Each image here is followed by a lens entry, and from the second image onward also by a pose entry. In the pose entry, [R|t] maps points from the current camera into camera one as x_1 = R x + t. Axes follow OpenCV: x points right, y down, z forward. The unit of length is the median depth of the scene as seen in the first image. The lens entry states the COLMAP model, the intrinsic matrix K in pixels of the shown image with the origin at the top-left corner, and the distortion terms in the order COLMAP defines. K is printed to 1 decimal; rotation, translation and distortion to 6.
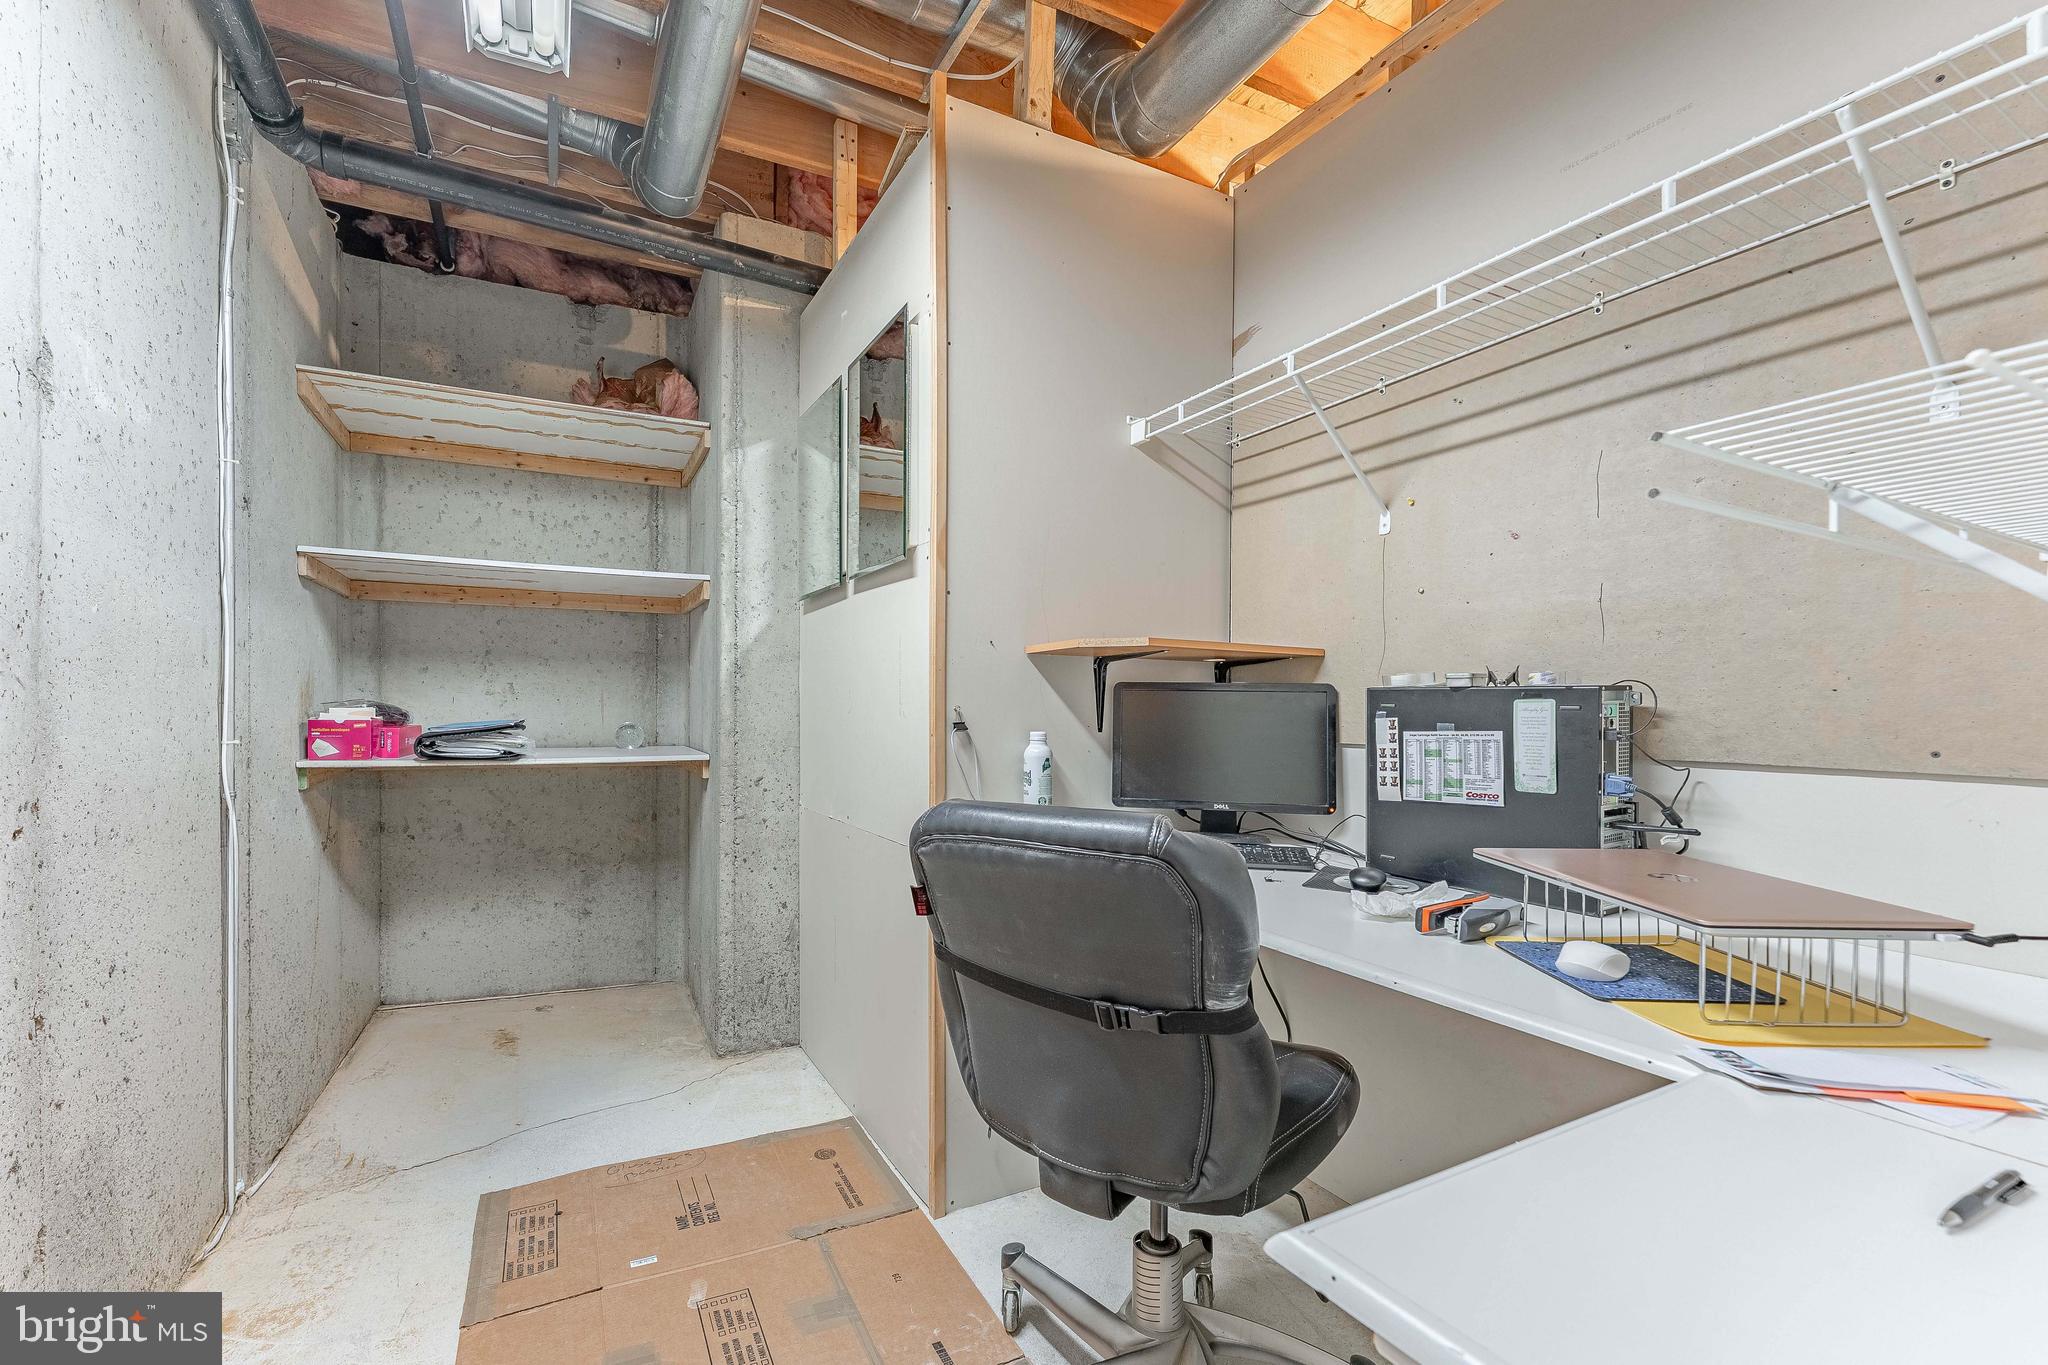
lens RADIAL K [[846.0, 0, 951.7], [0, 846.0, 705.5], [0, 0, 1]] dist [-0.002461, 0.000188]
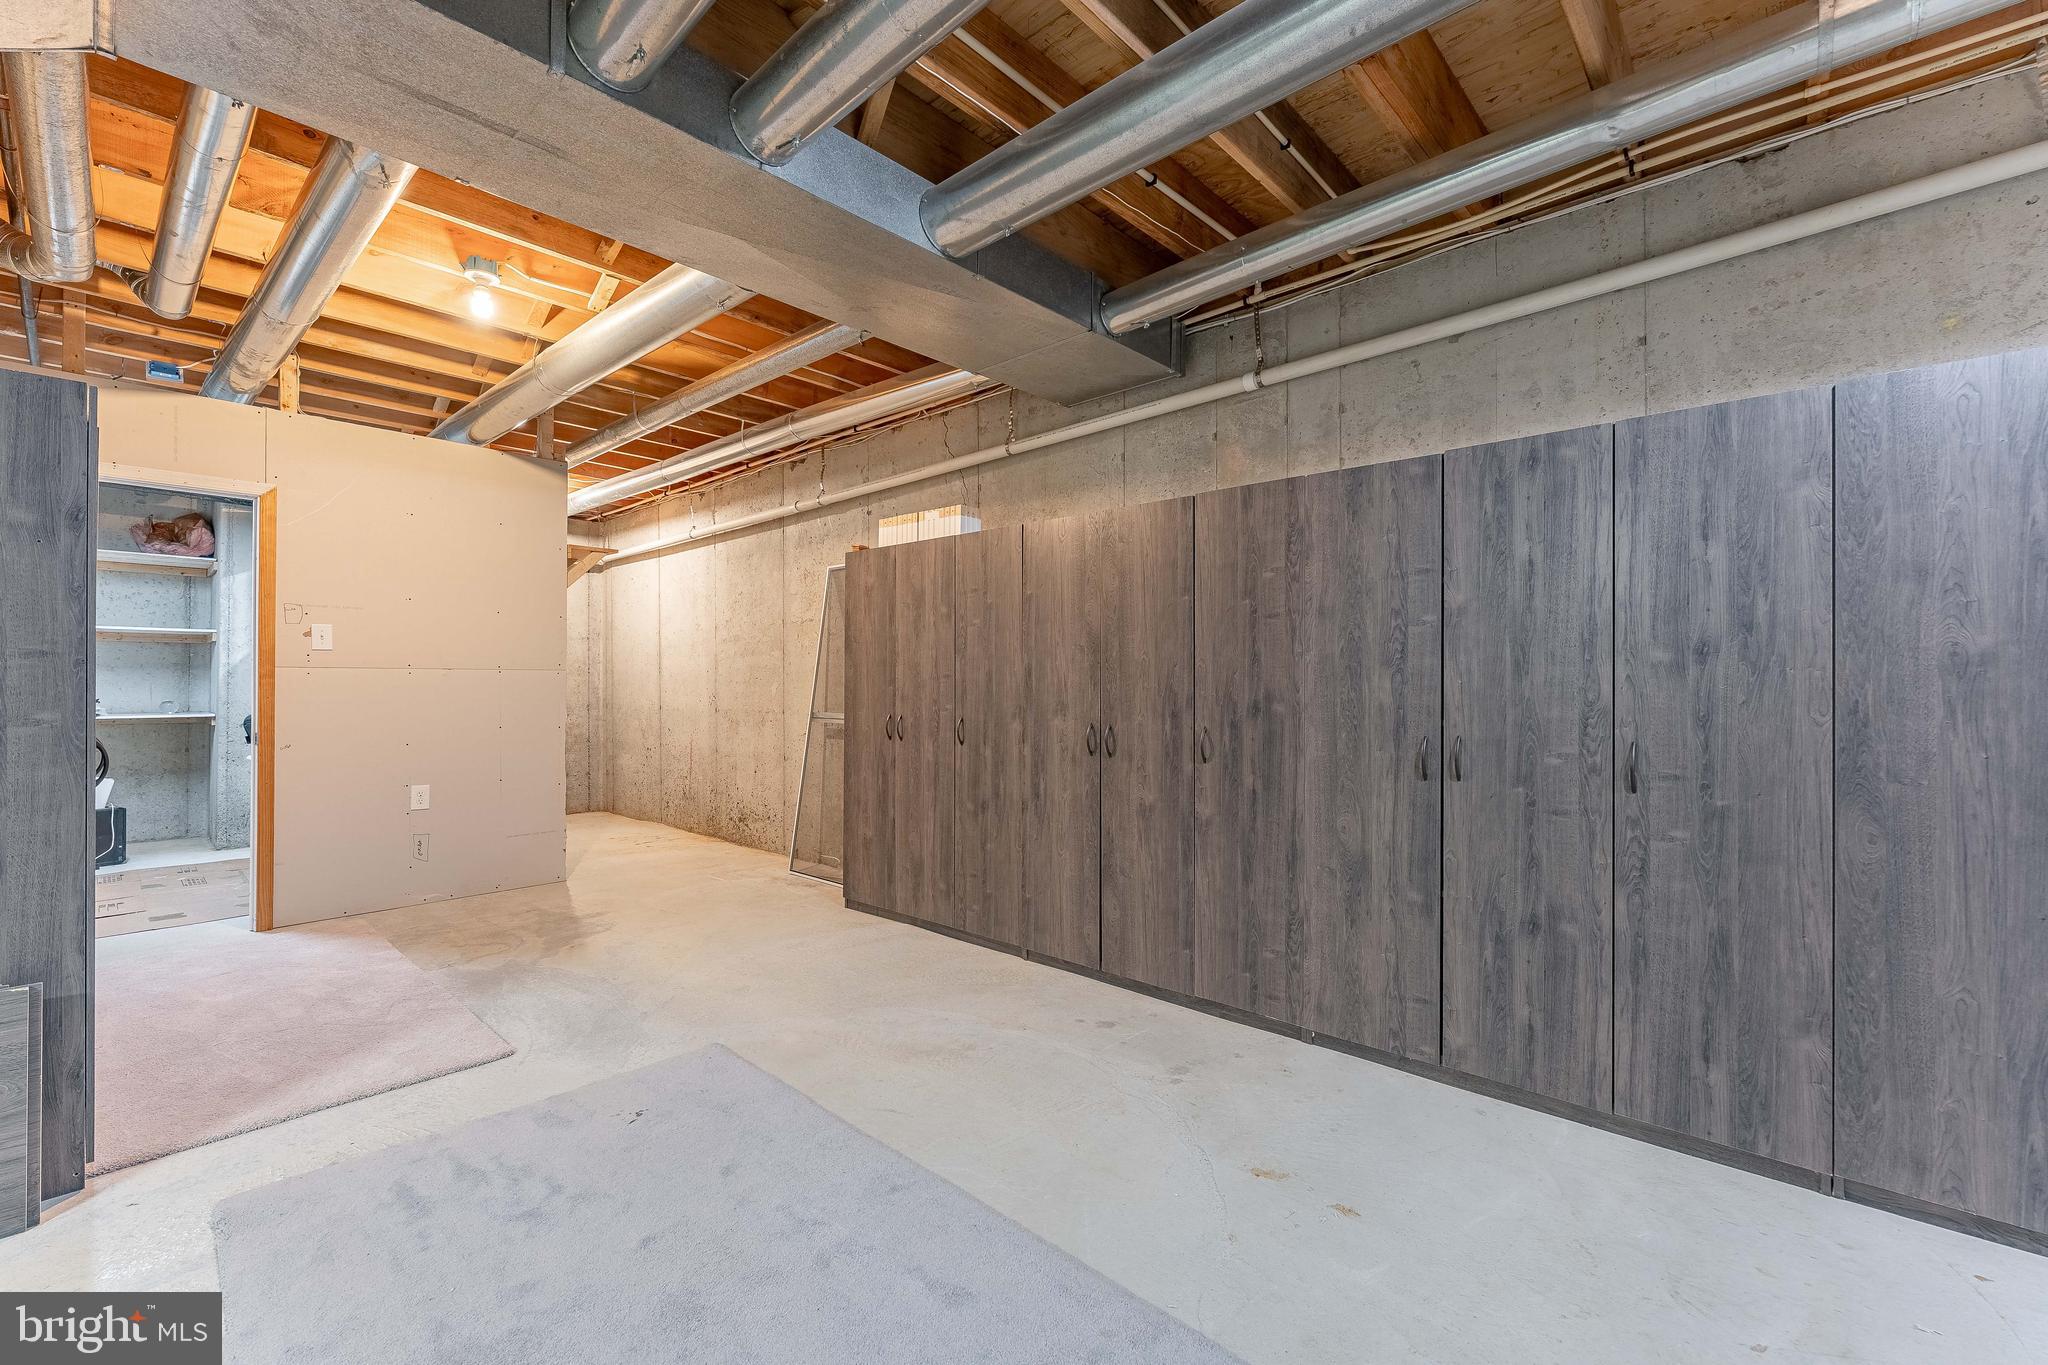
lens RADIAL K [[846.0, 0, 1015.8], [0, 846.0, 682.4], [0, 0, 1]] dist [-0.002461, 0.000188]
pose [[0.924479, 0.000014, 0.381234, 0.749011], [0.004381, 0.999934, -0.010663, 0.009053], [-0.381208, 0.011528, 0.924417, -1.696014]]
